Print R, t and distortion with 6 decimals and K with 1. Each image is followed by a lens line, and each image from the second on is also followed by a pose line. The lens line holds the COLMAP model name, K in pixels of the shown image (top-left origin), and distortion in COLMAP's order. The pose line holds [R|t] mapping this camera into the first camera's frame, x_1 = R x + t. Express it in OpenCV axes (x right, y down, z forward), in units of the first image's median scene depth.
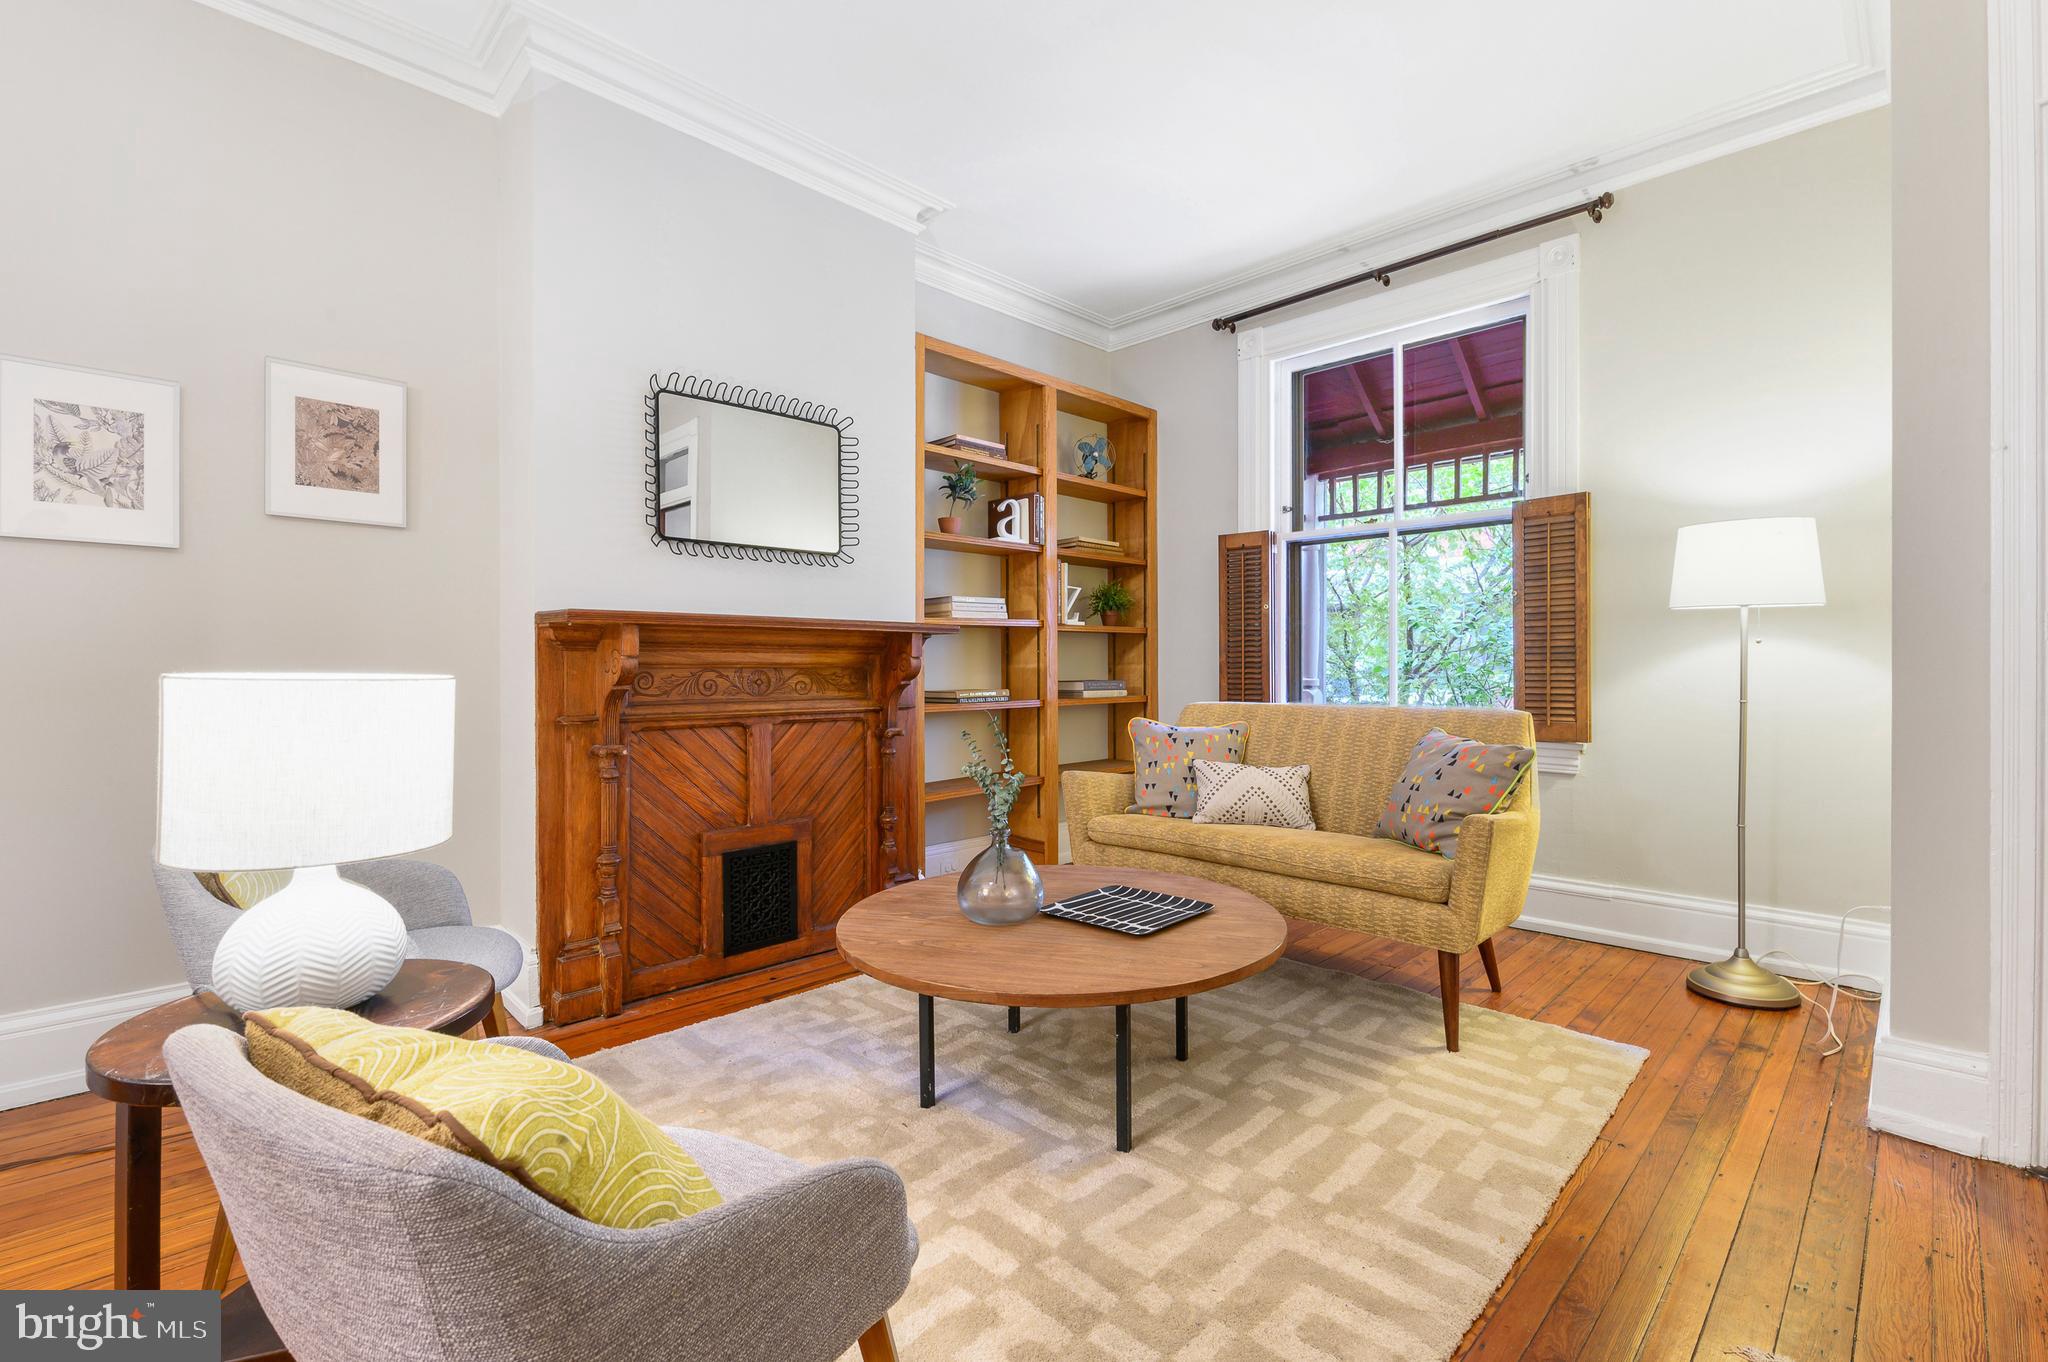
lens RADIAL K [[905.7, 0, 1028.2], [0, 905.7, 669.0], [0, 0, 1]] dist [-0.000946, -0.000745]
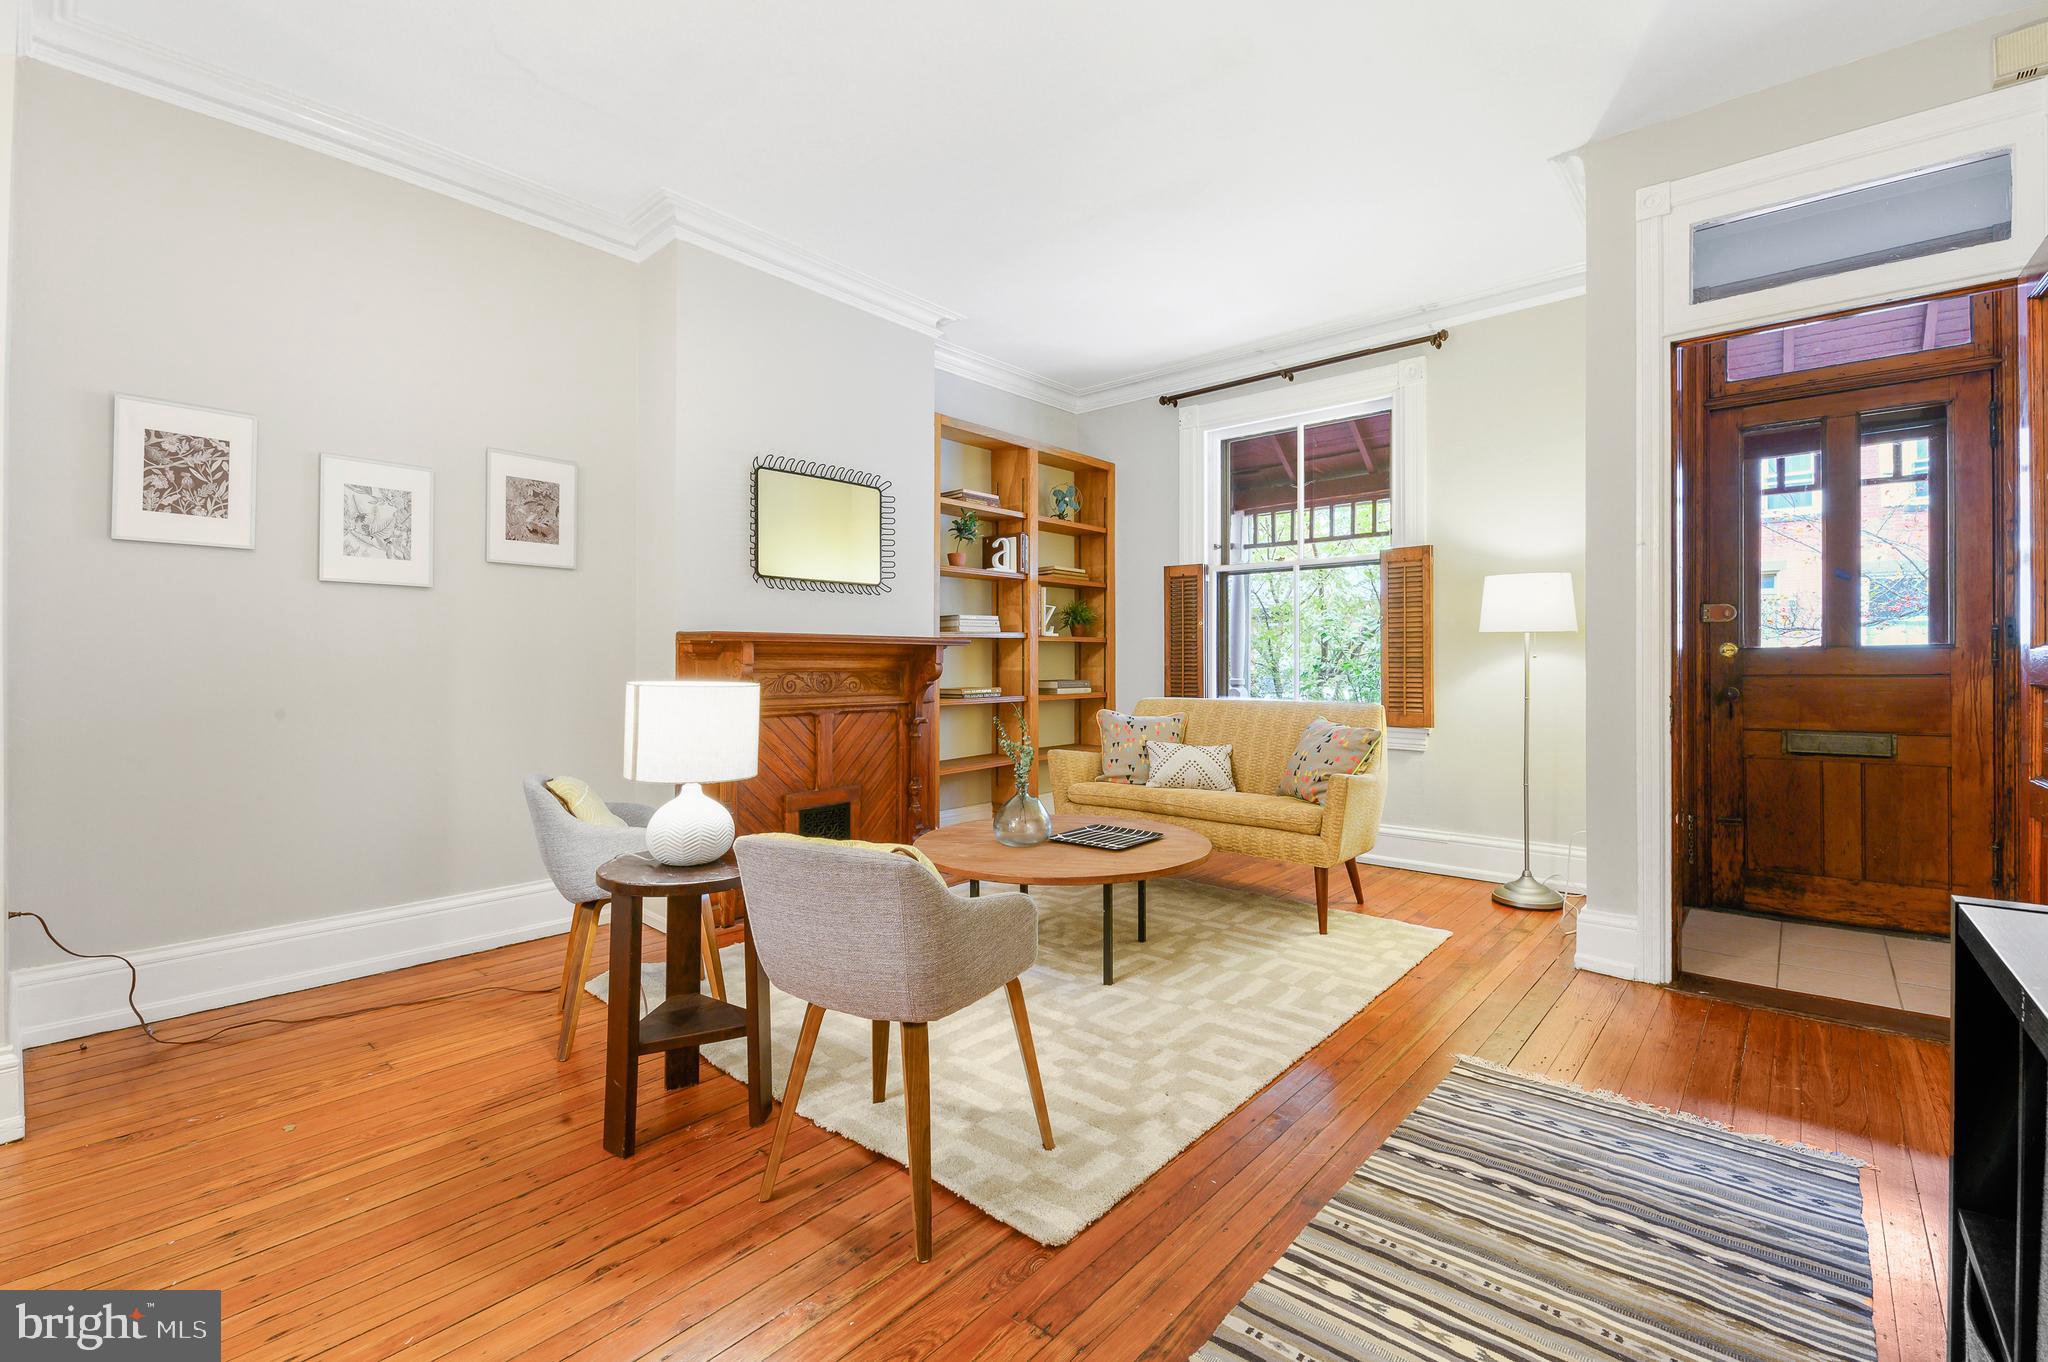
lens RADIAL K [[884.9, 0, 1028.9], [0, 884.9, 657.2], [0, 0, 1]] dist [0.000454, 0.000037]
pose [[0.998084, 0.003735, 0.061761, -0.074286], [-0.003205, 0.999957, -0.008683, -0.011855], [-0.061790, 0.008468, 0.998053, -0.304541]]
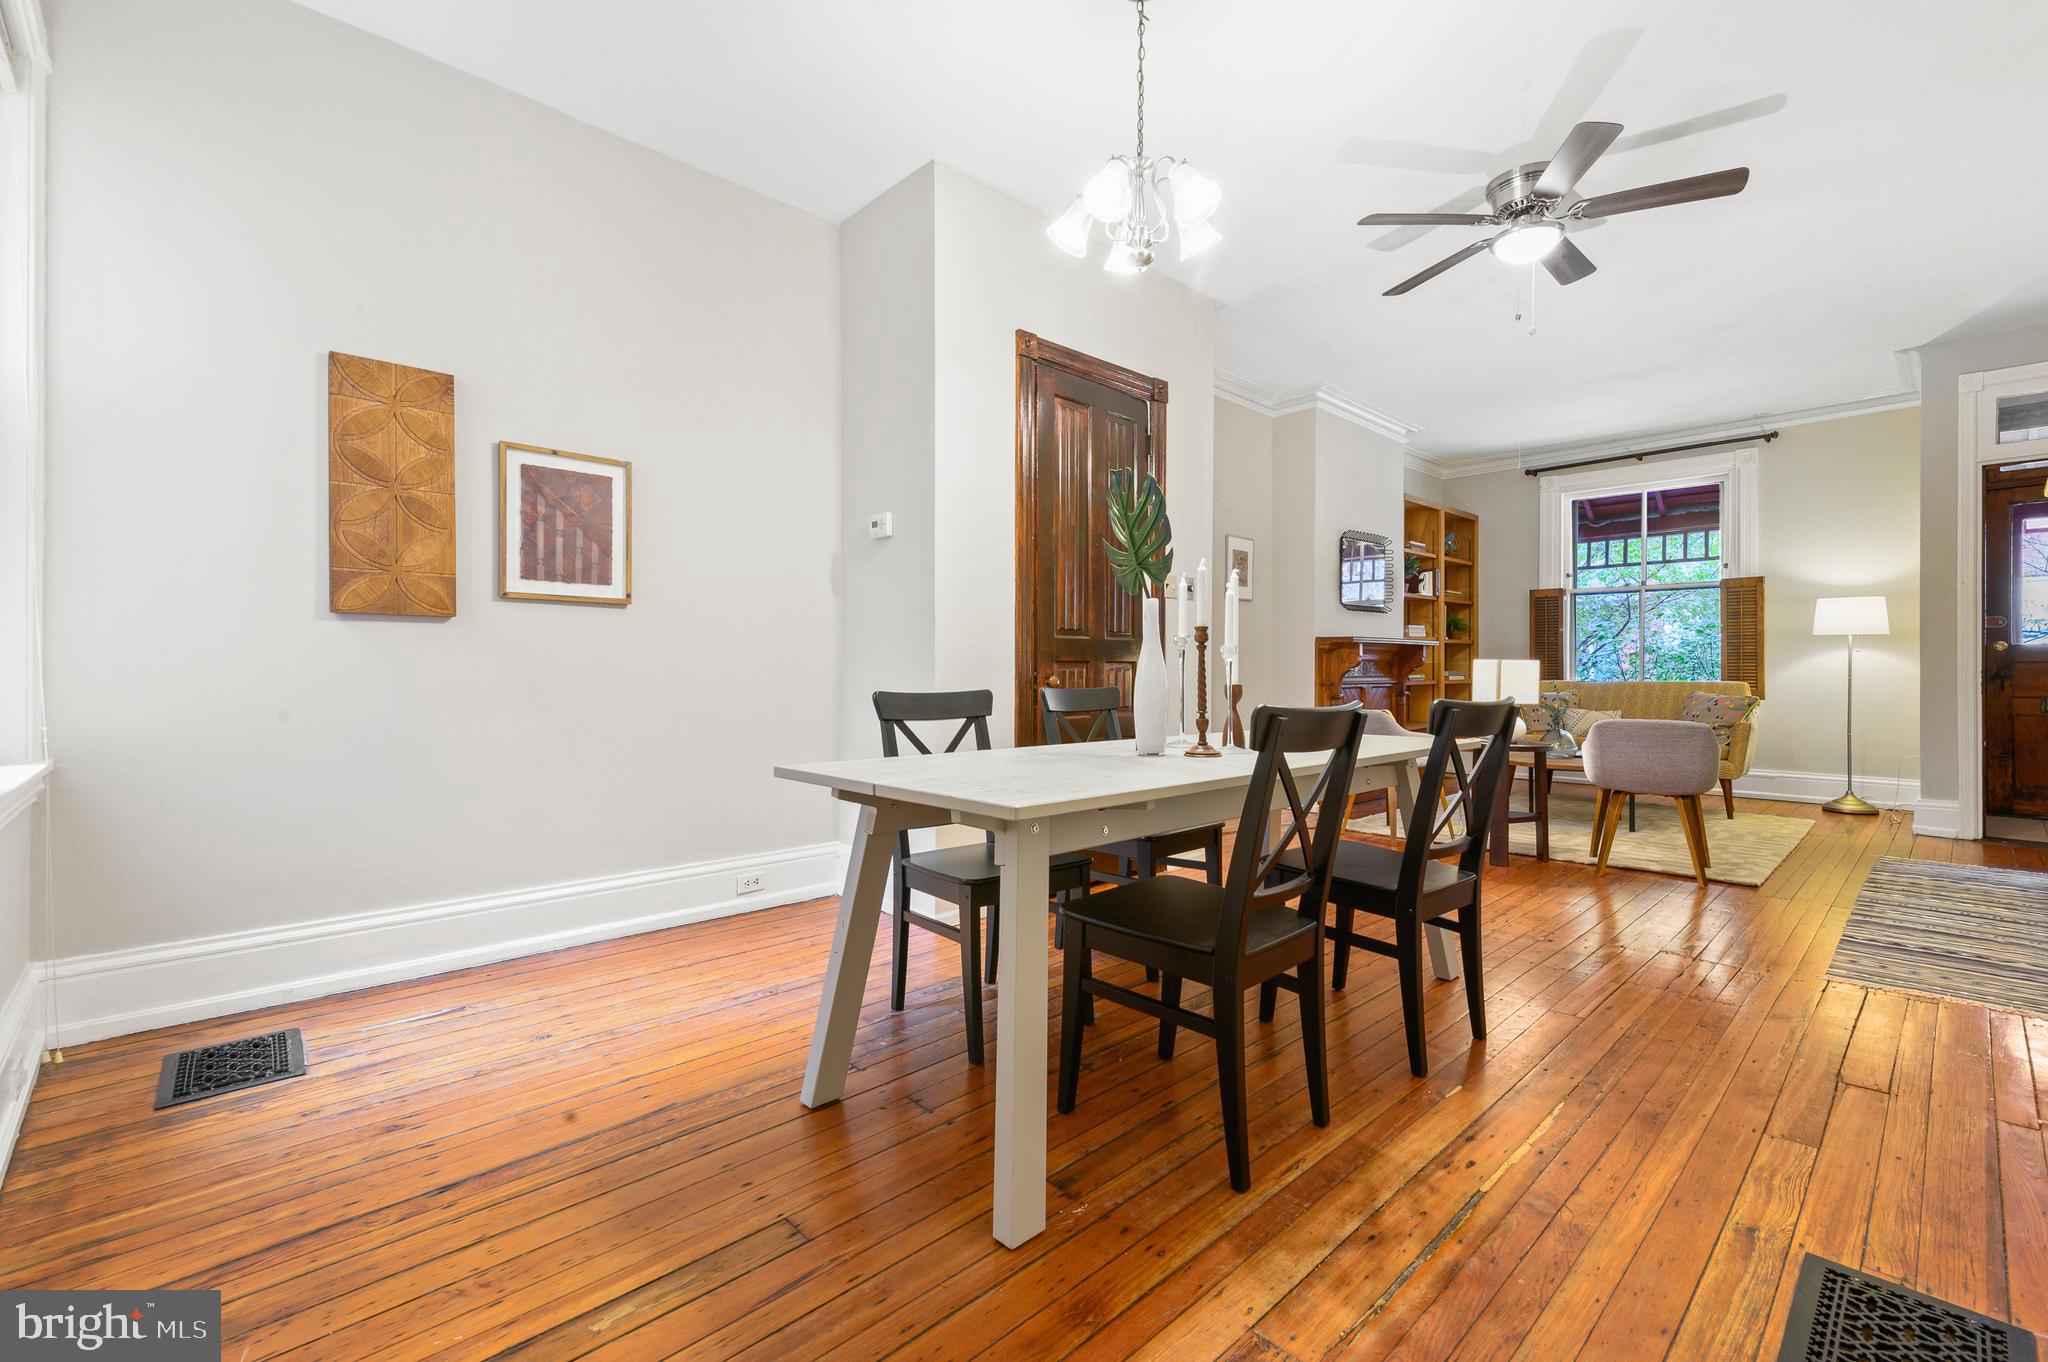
lens RADIAL K [[886.8, 0, 1021.4], [0, 886.8, 665.6], [0, 0, 1]] dist [0.013691, -0.000361]
pose [[0.999548, 0.002000, -0.030011, -1.003417], [-0.002175, 0.999981, -0.005804, 0.020571], [0.029999, 0.005867, 0.999533, -1.074160]]
